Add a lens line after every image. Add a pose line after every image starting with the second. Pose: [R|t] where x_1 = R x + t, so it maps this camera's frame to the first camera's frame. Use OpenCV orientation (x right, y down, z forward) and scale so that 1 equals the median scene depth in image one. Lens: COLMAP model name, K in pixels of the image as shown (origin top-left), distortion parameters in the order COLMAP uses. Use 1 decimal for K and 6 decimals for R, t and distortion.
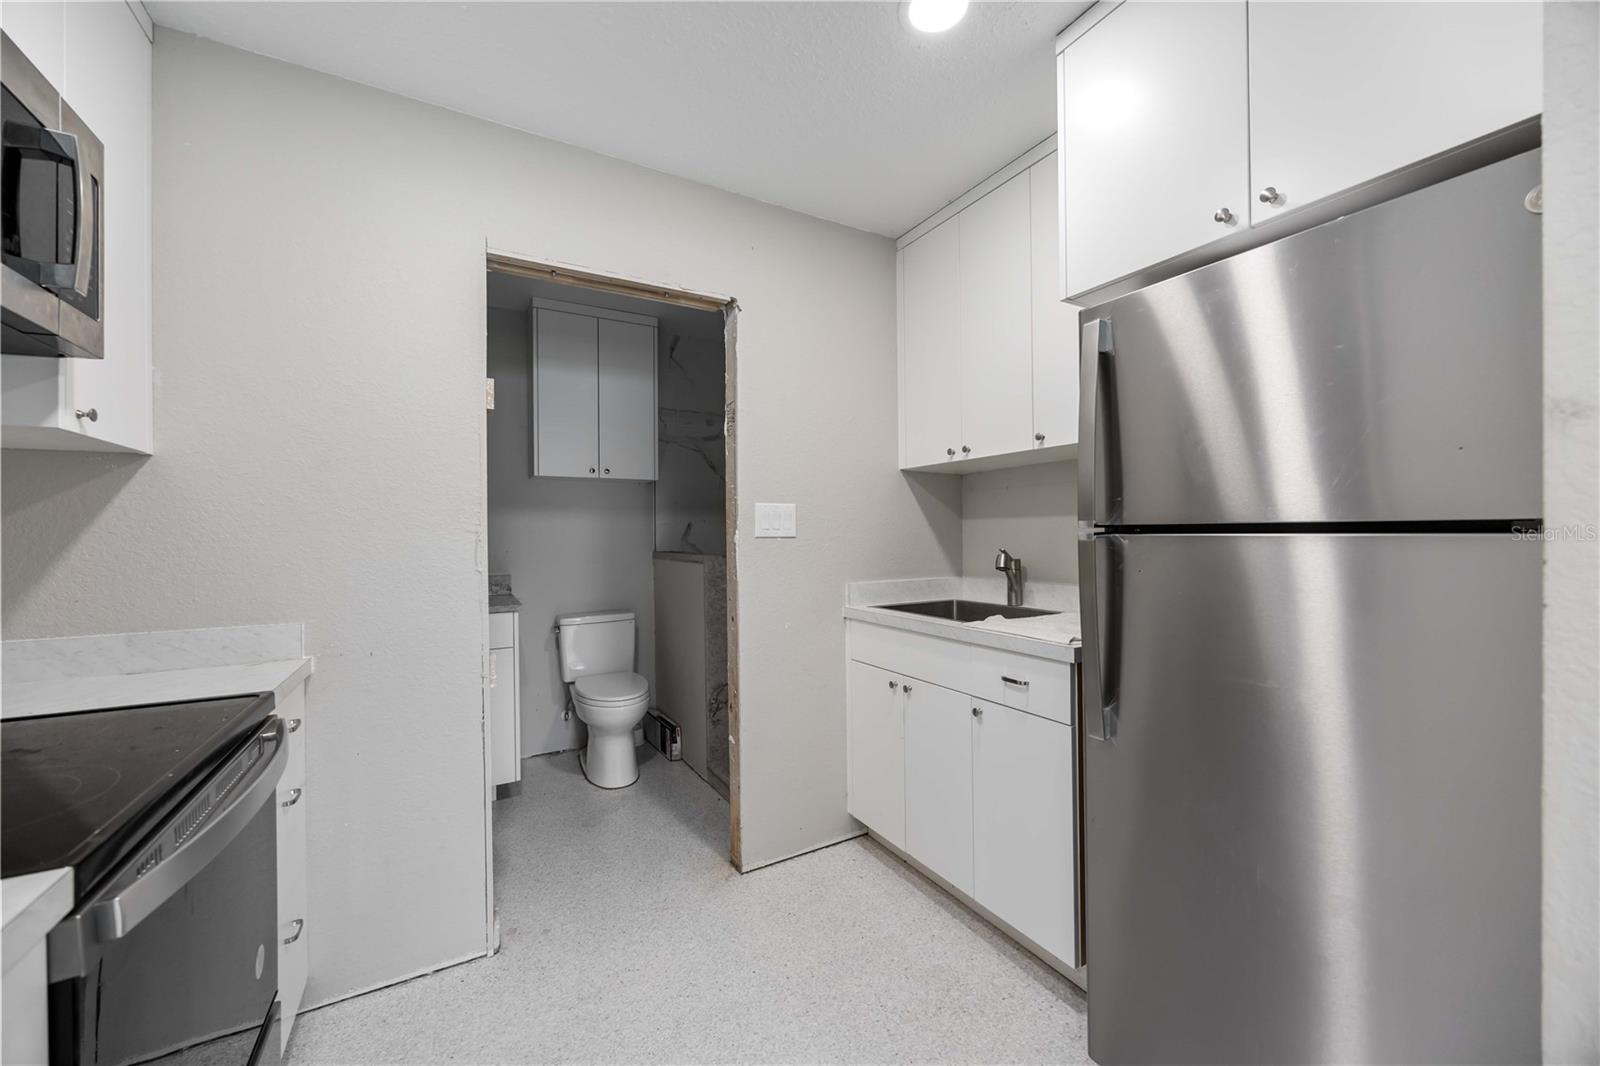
lens RADIAL K [[610.6, 0, 799.5], [0, 610.6, 534.3], [0, 0, 1]] dist [-0.006537, -0.000324]
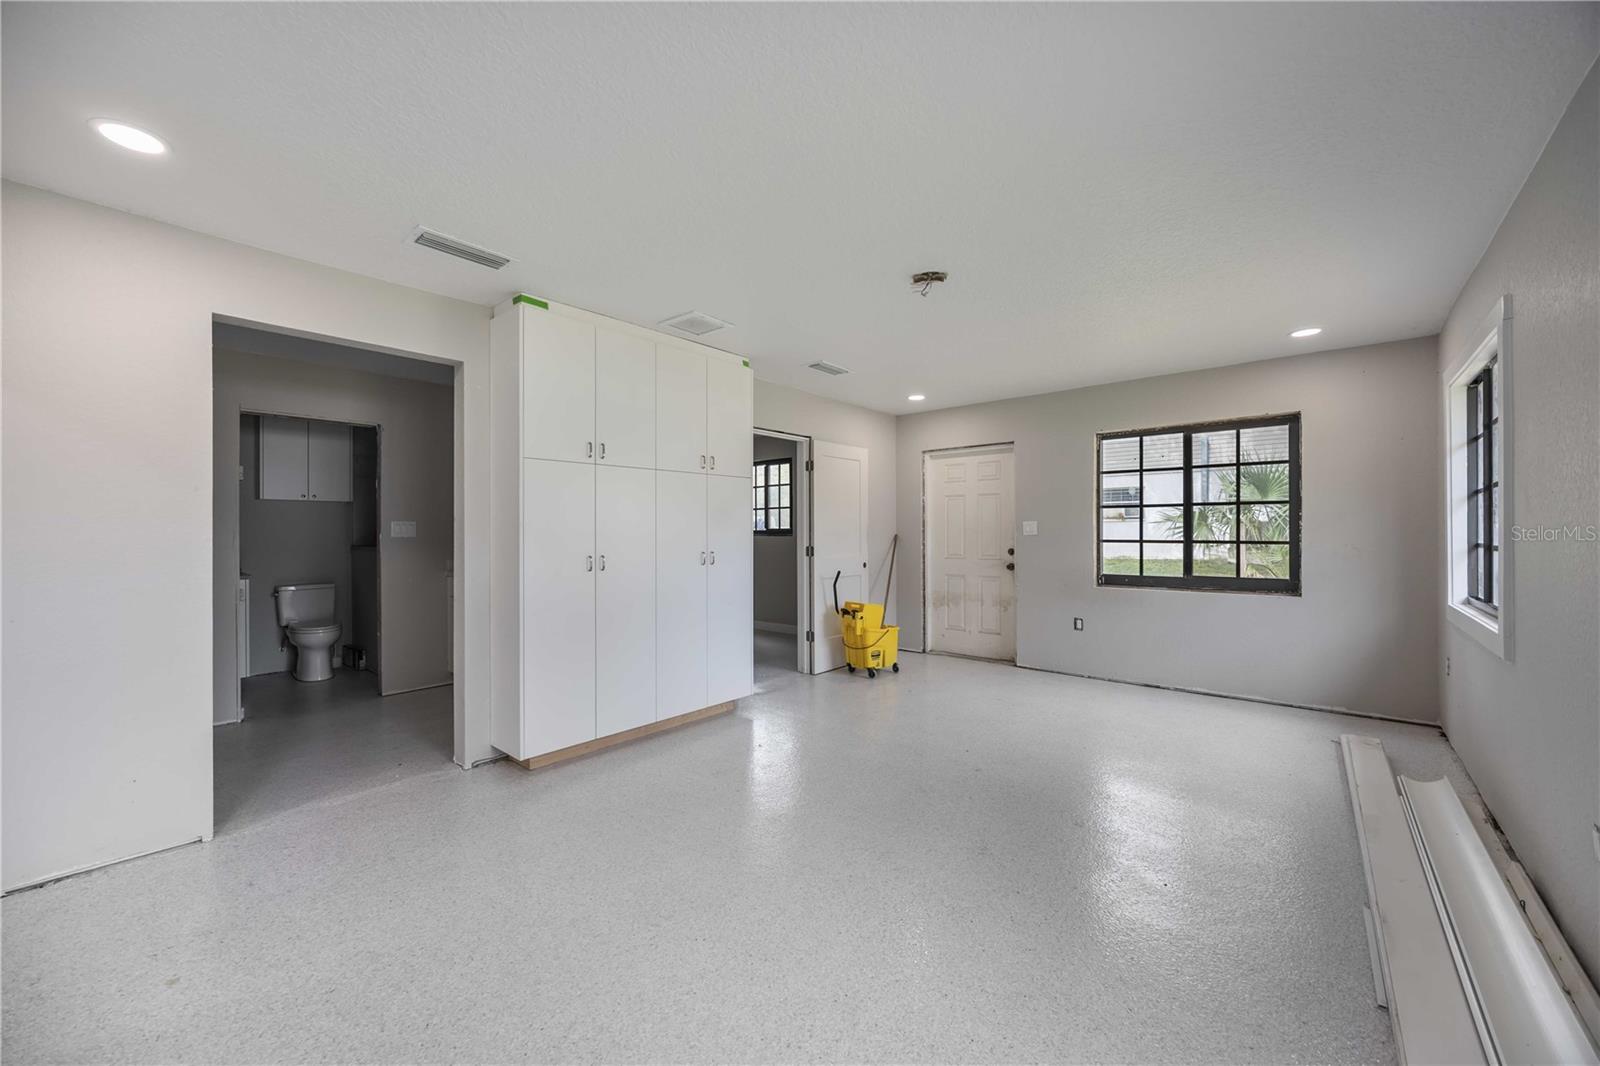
lens RADIAL K [[610.6, 0, 801.2], [0, 610.6, 530.2], [0, 0, 1]] dist [-0.006537, -0.000324]
pose [[0.945685, 0.007179, 0.325006, 0.392009], [-0.006907, 0.999974, -0.001989, -0.018684], [-0.325012, -0.000364, 0.945710, -0.970132]]
